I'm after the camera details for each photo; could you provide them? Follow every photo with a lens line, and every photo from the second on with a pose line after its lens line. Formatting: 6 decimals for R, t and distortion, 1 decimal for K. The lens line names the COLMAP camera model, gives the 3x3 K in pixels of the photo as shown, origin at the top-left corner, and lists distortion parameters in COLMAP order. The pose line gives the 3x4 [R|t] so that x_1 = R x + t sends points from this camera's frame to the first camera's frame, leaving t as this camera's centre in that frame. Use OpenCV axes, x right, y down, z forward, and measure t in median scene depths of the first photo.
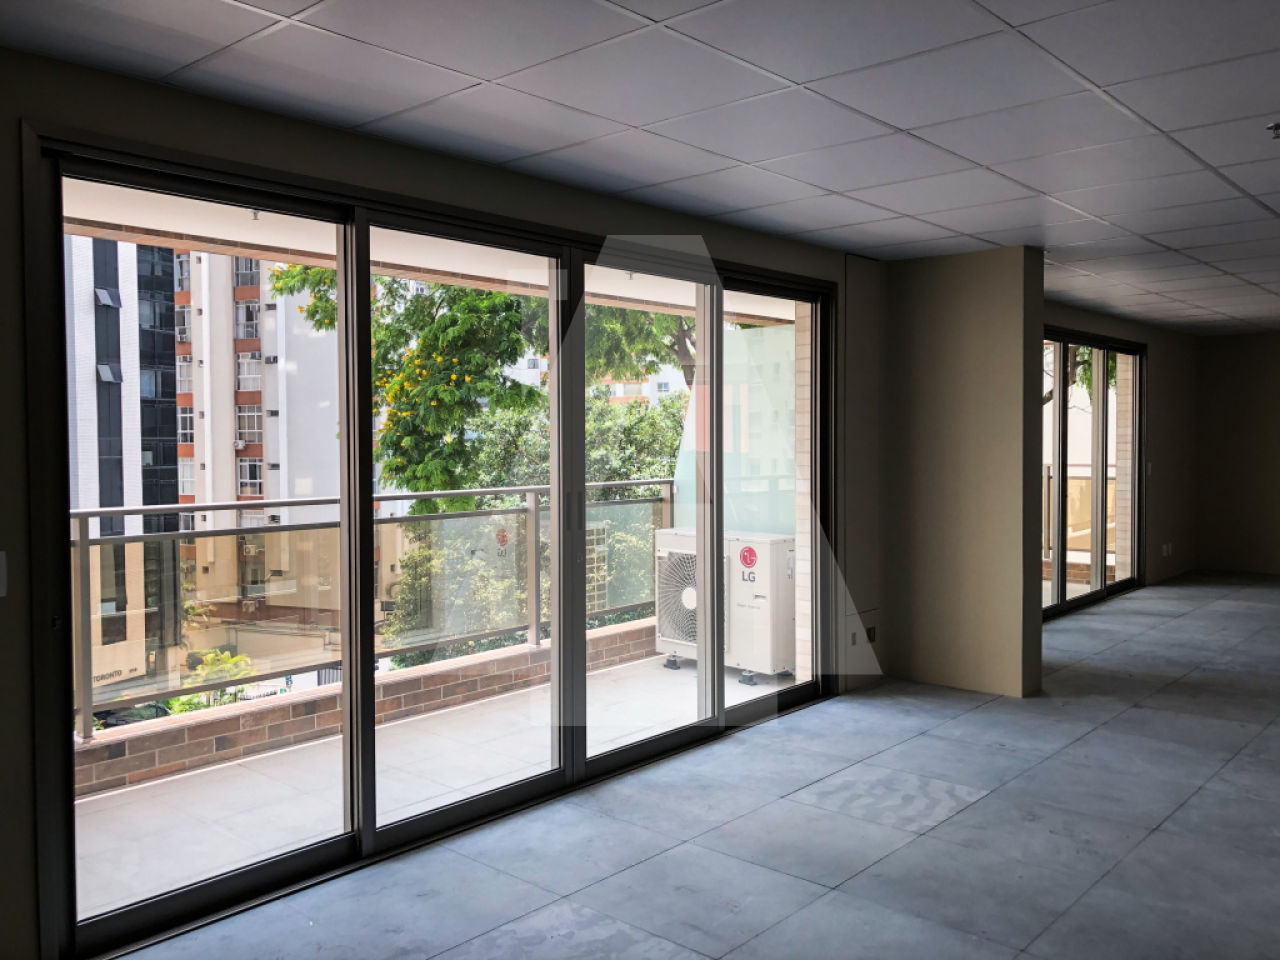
lens RADIAL K [[1011.6, 0, 636.0], [0, 1011.6, 465.7], [0, 0, 1]] dist [0.000907, -0.003271]
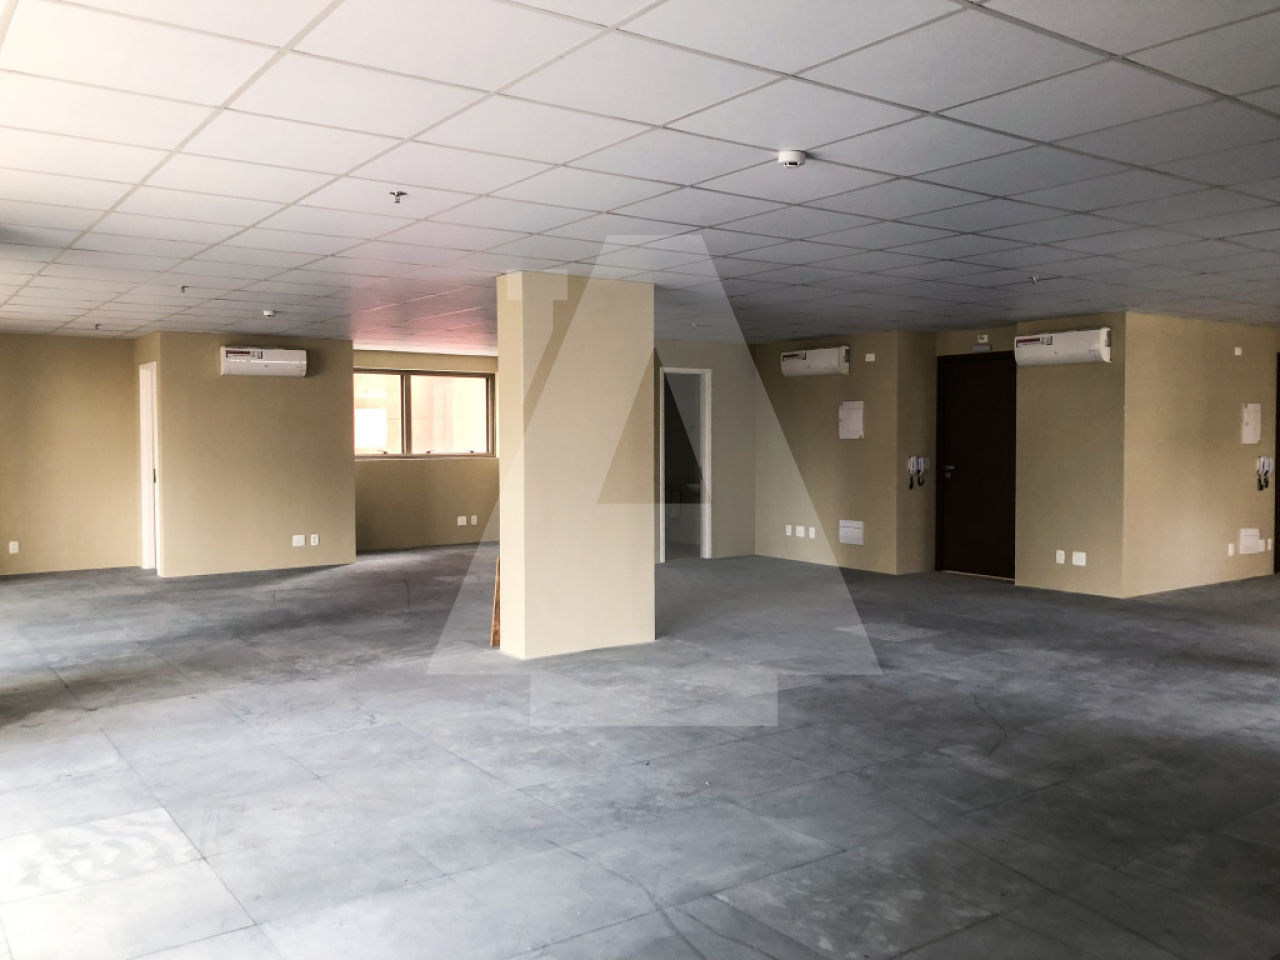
lens RADIAL K [[1011.6, 0, 636.0], [0, 1011.6, 465.7], [0, 0, 1]] dist [0.000907, -0.003271]
pose [[0.251347, -0.023767, 0.967605, -0.477715], [0.028258, 0.999453, 0.017209, -0.003354], [-0.967484, 0.023018, 0.251881, 0.341753]]
